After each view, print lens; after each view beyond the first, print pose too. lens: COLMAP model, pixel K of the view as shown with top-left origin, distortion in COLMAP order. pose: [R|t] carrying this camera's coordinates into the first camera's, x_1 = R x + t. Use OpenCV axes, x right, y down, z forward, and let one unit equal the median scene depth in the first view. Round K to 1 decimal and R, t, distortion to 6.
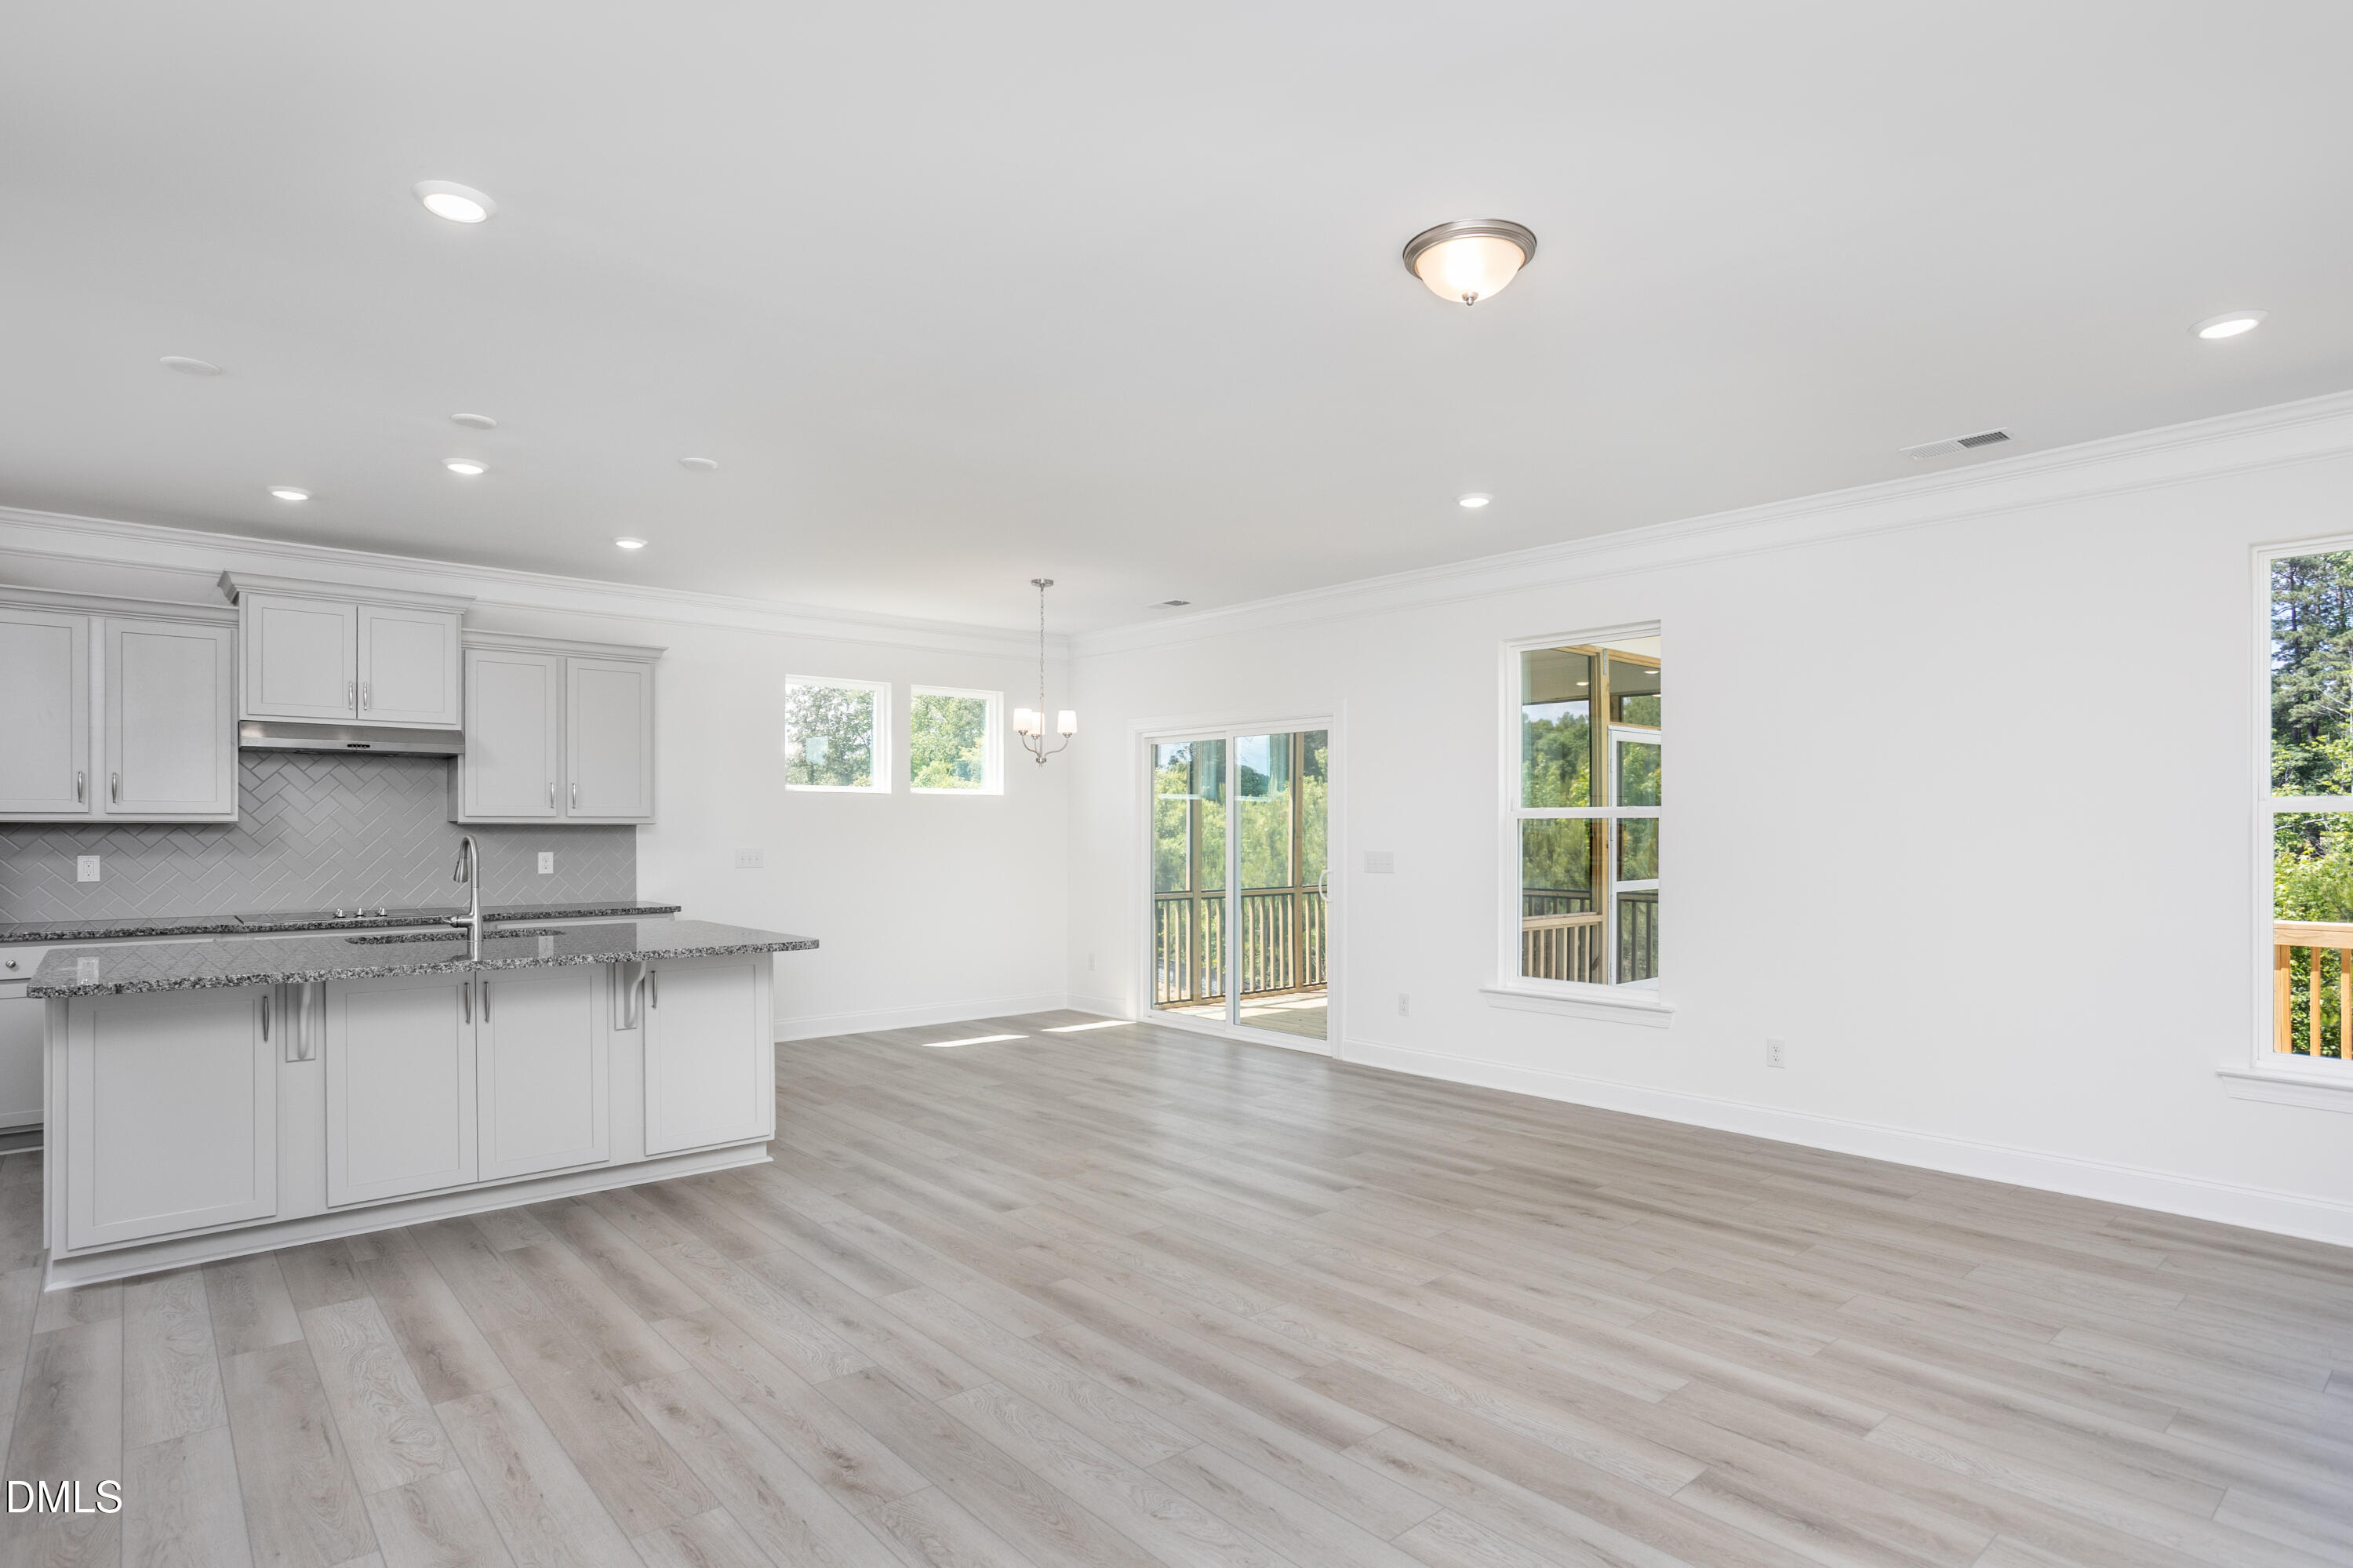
lens RADIAL K [[1189.7, 0, 1167.4], [0, 1189.7, 805.1], [0, 0, 1]] dist [-0.026822, 0.006499]
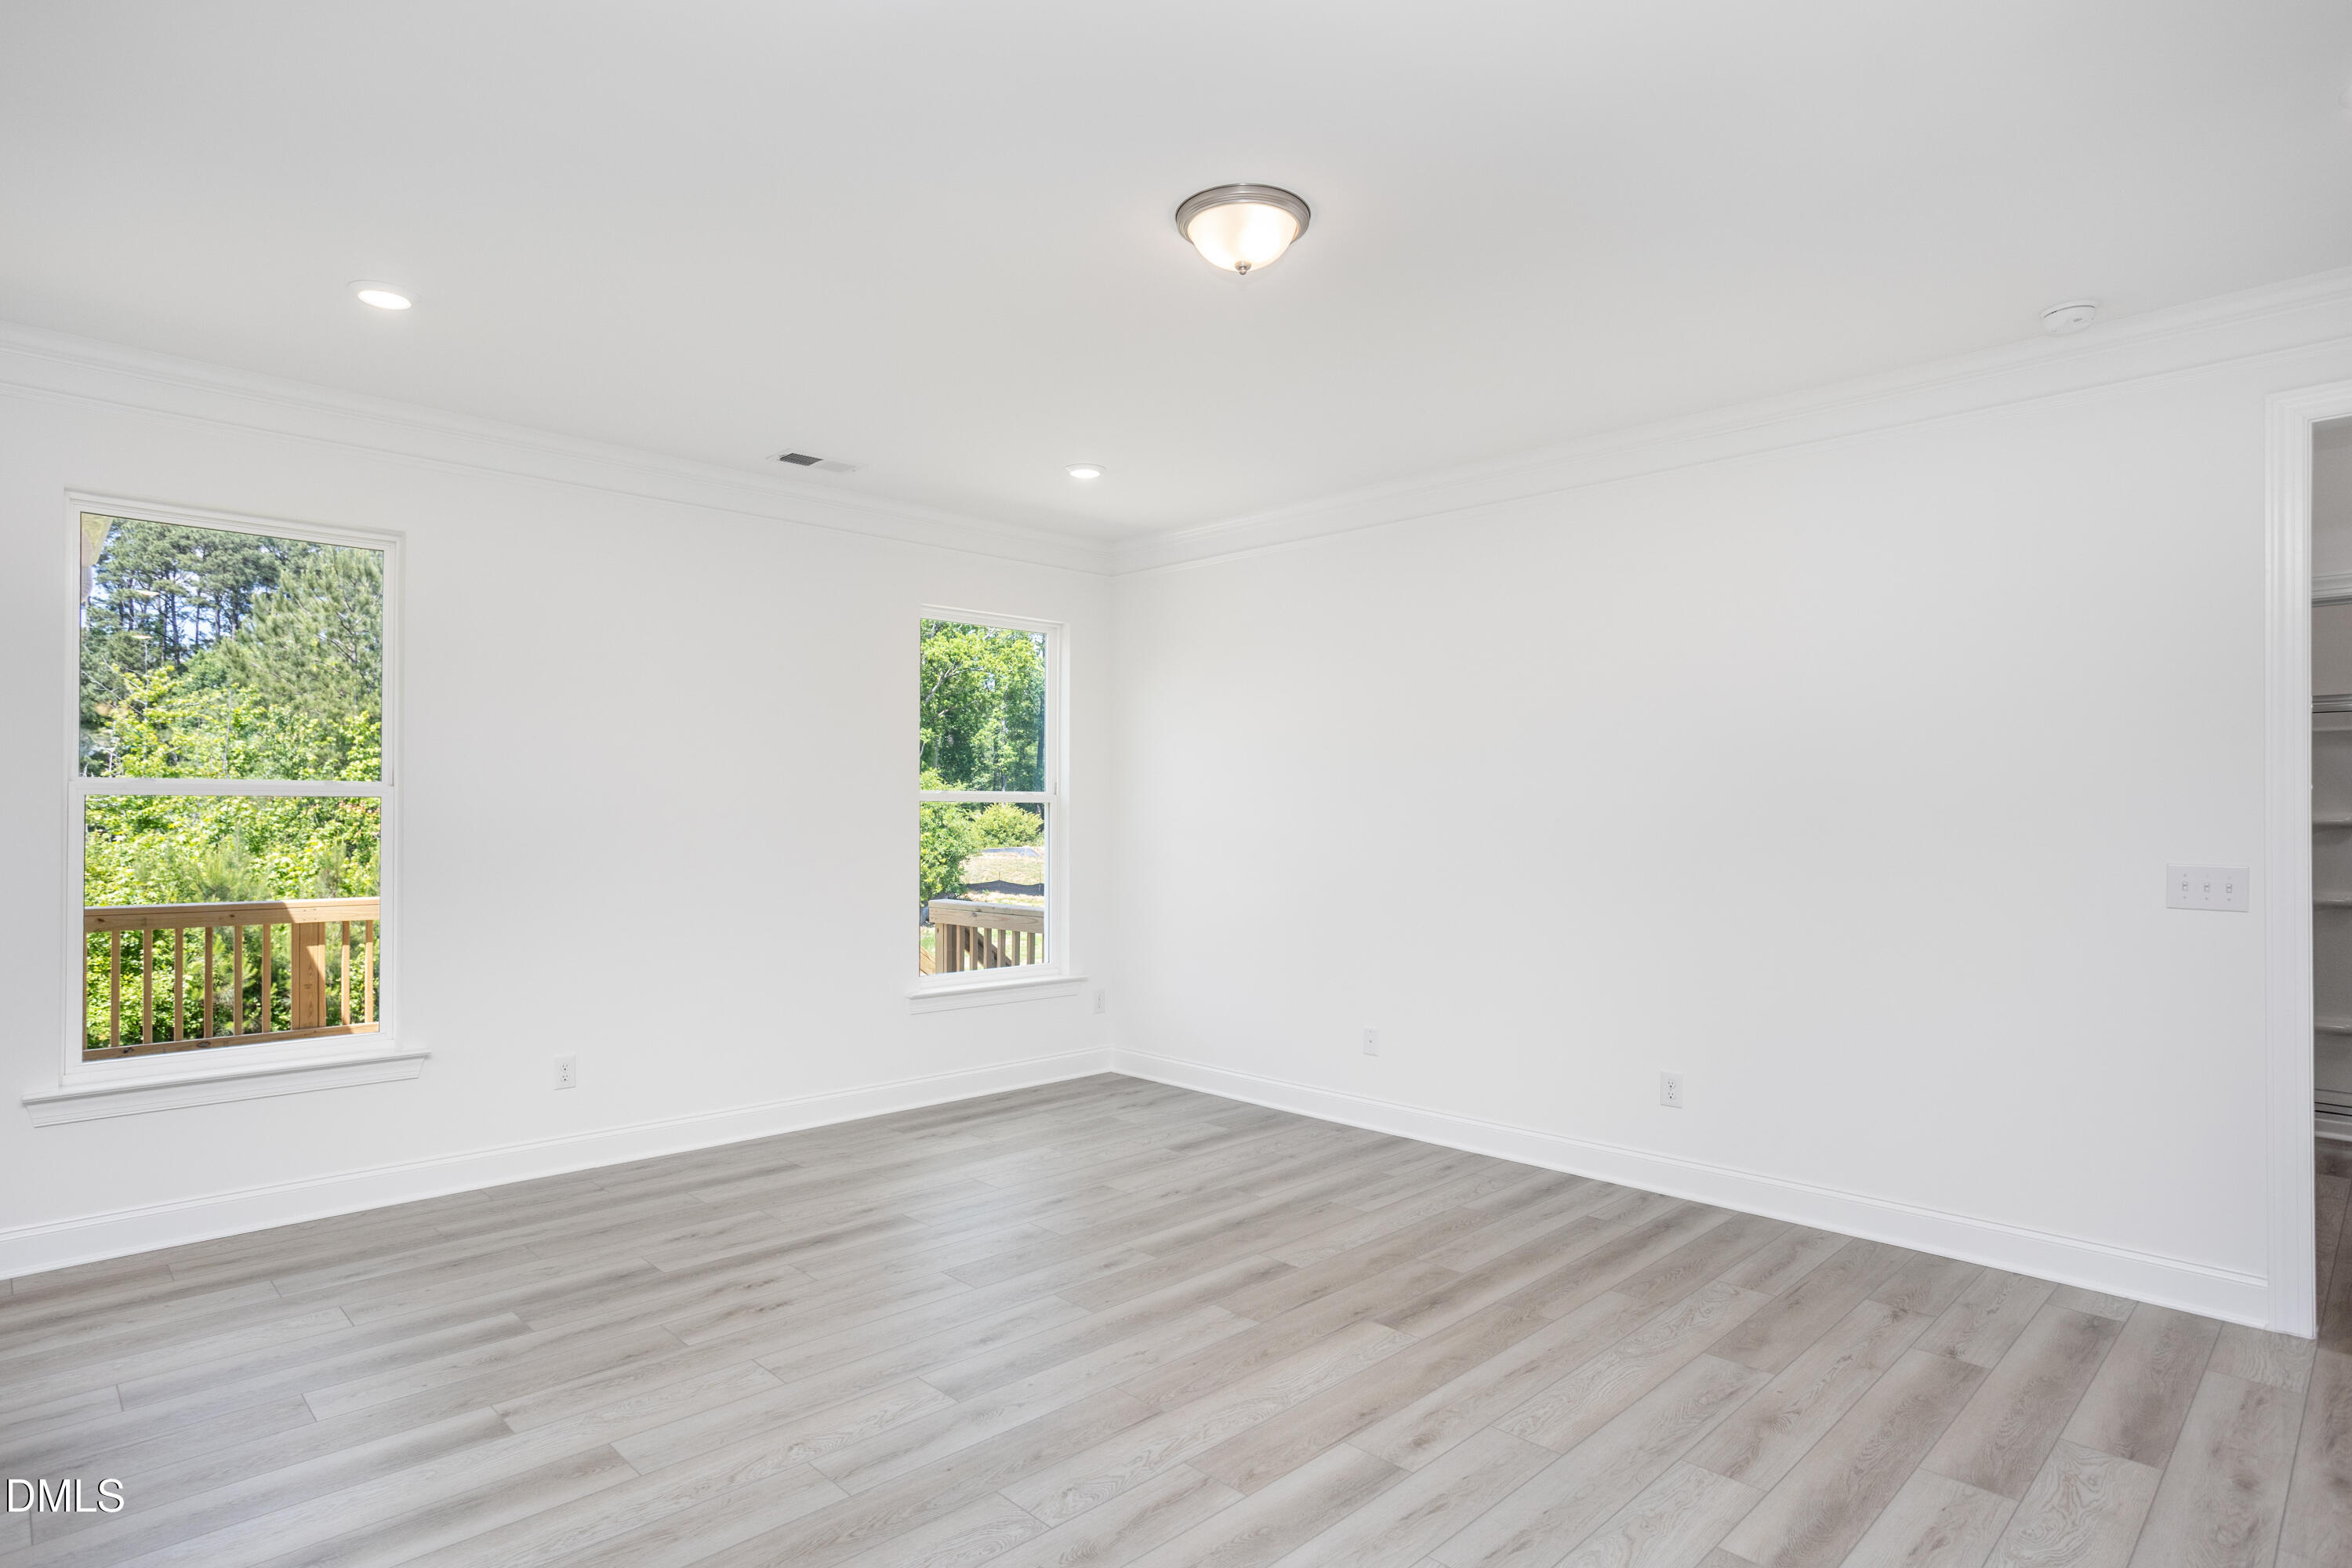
lens RADIAL K [[1245.4, 0, 1161.6], [0, 1245.4, 784.5], [0, 0, 1]] dist [-0.023219, 0.001443]
pose [[-0.045646, 0.021691, 0.998722, -0.544281], [-0.023965, 0.999453, -0.022802, 0.013046], [-0.998670, -0.024976, -0.045101, 0.802857]]
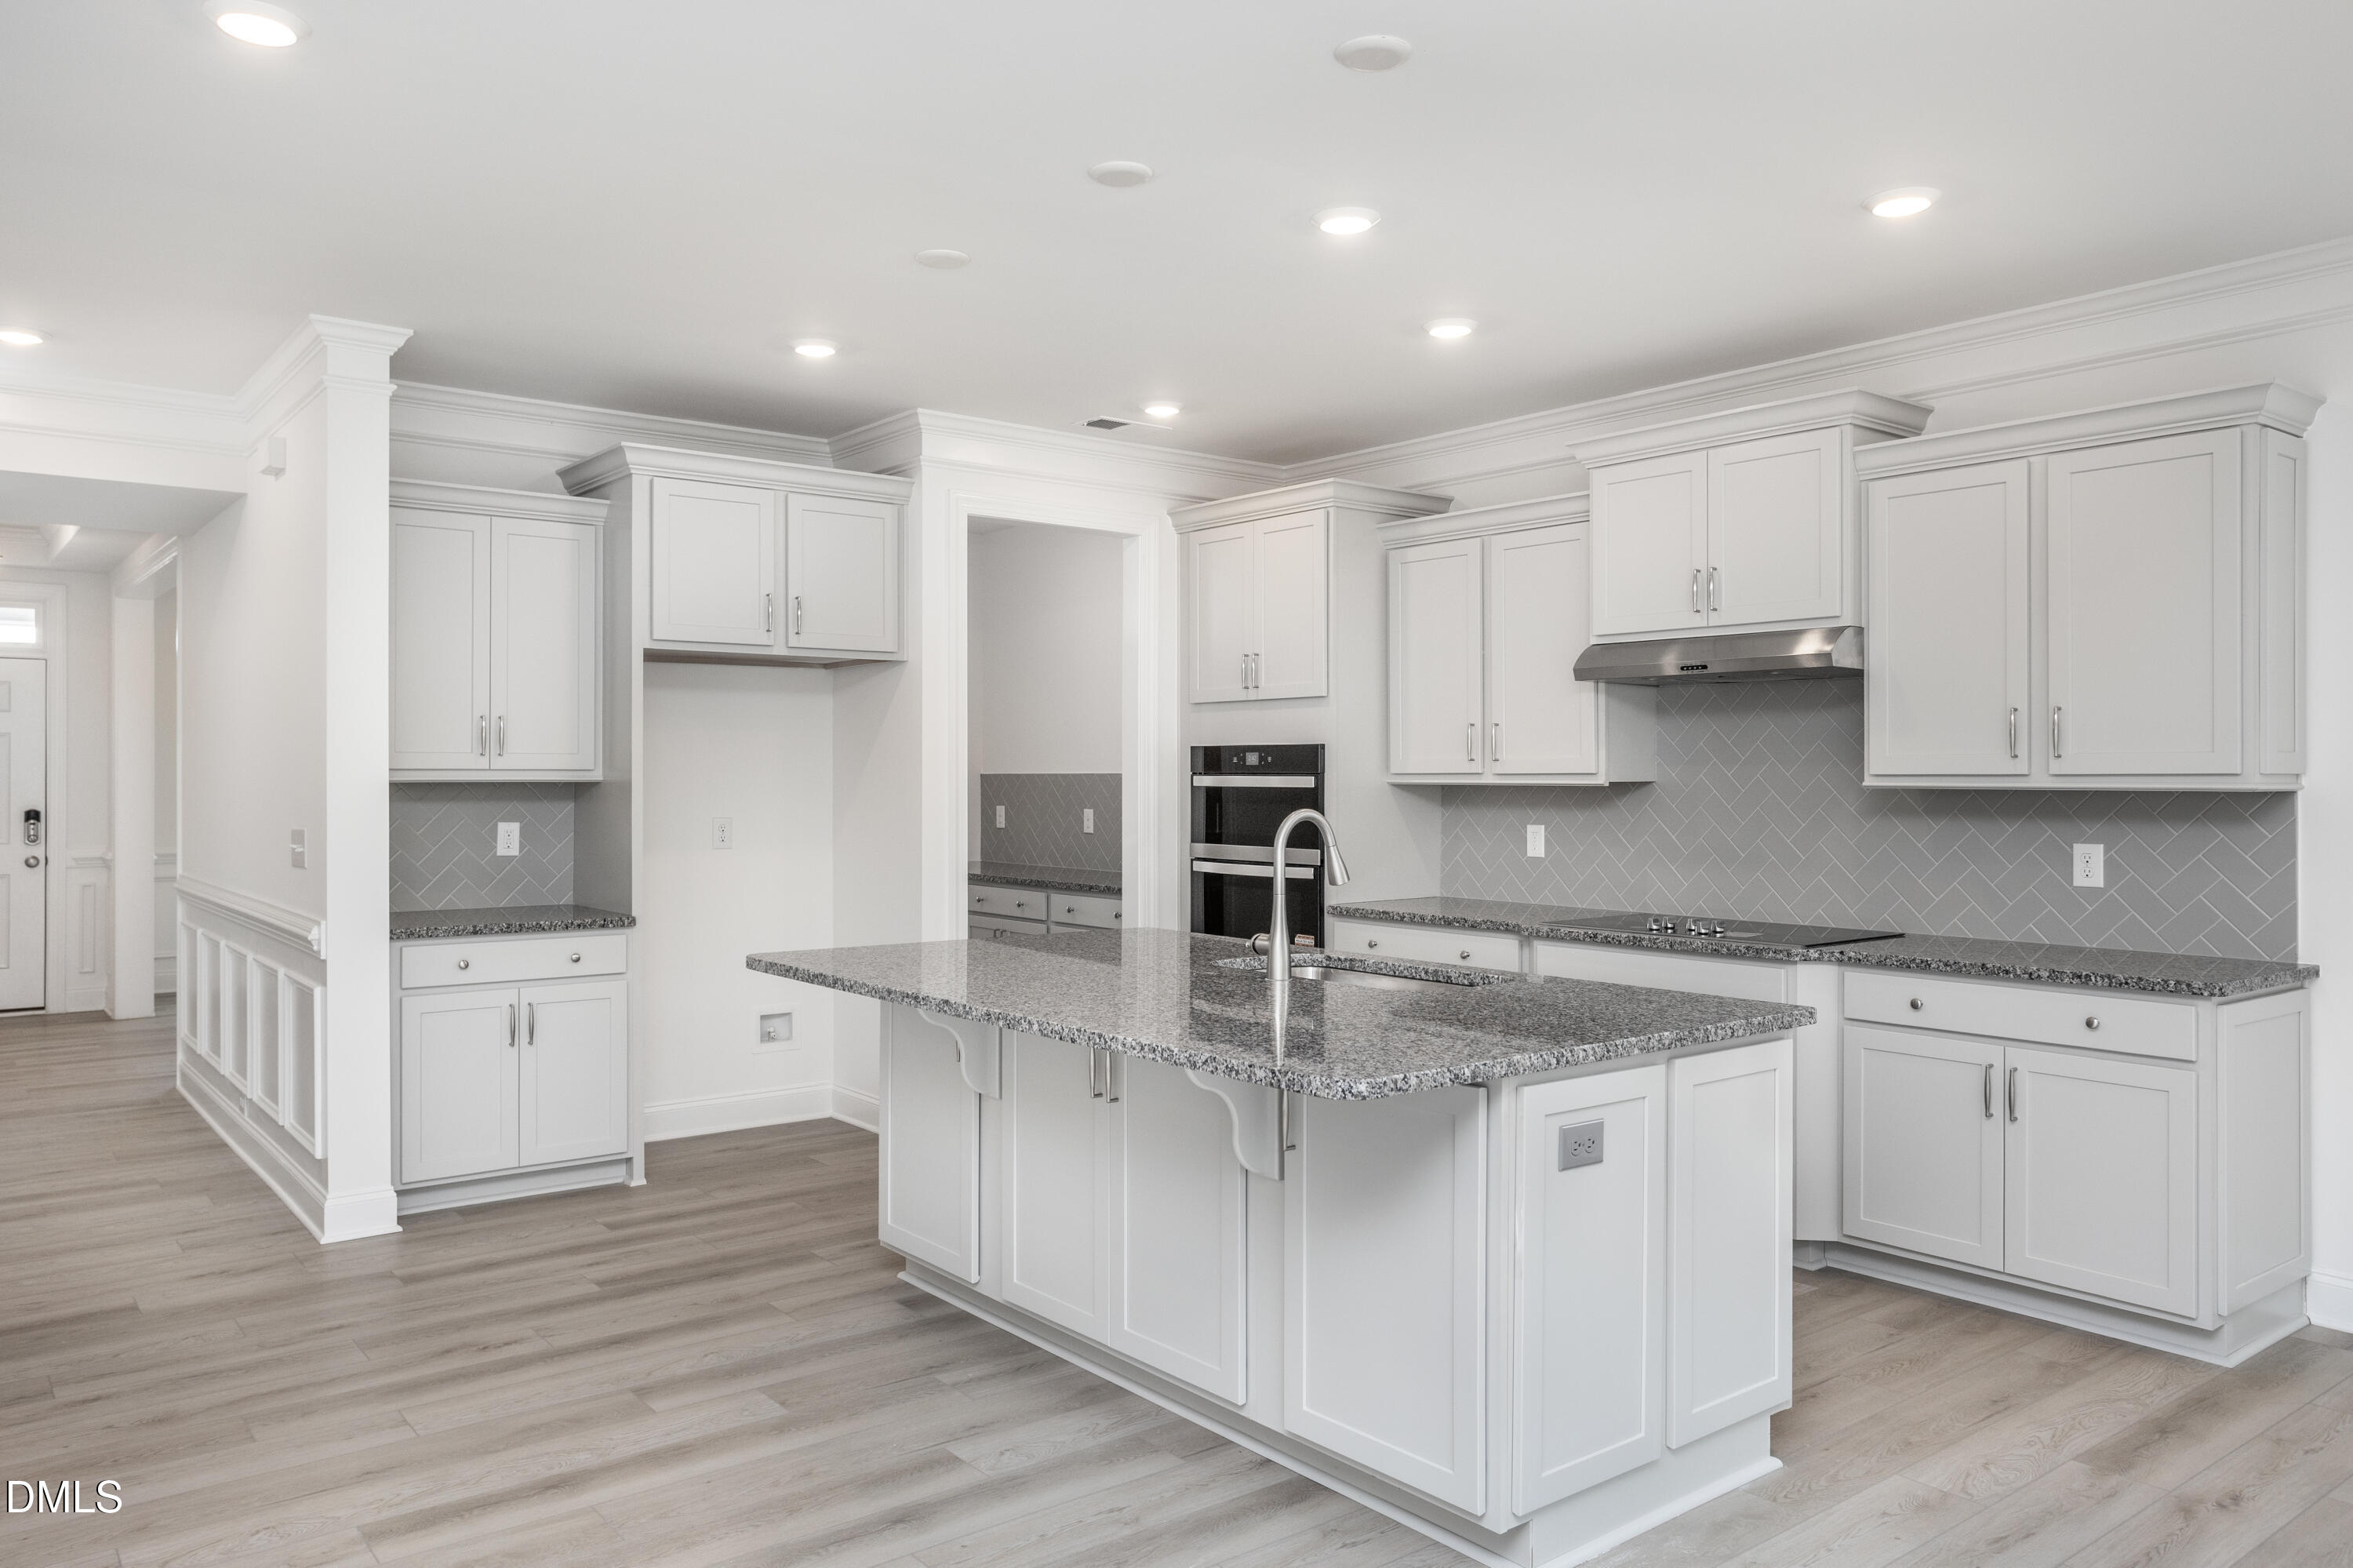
lens RADIAL K [[1606.1, 0, 1168.5], [0, 1606.1, 770.9], [0, 0, 1]] dist [-0.000491, 0.007679]
pose [[-0.046551, -0.003949, -0.998908, 0.307085], [0.019358, 0.999801, -0.004855, 0.007010], [0.998728, -0.019563, -0.046465, 1.102724]]
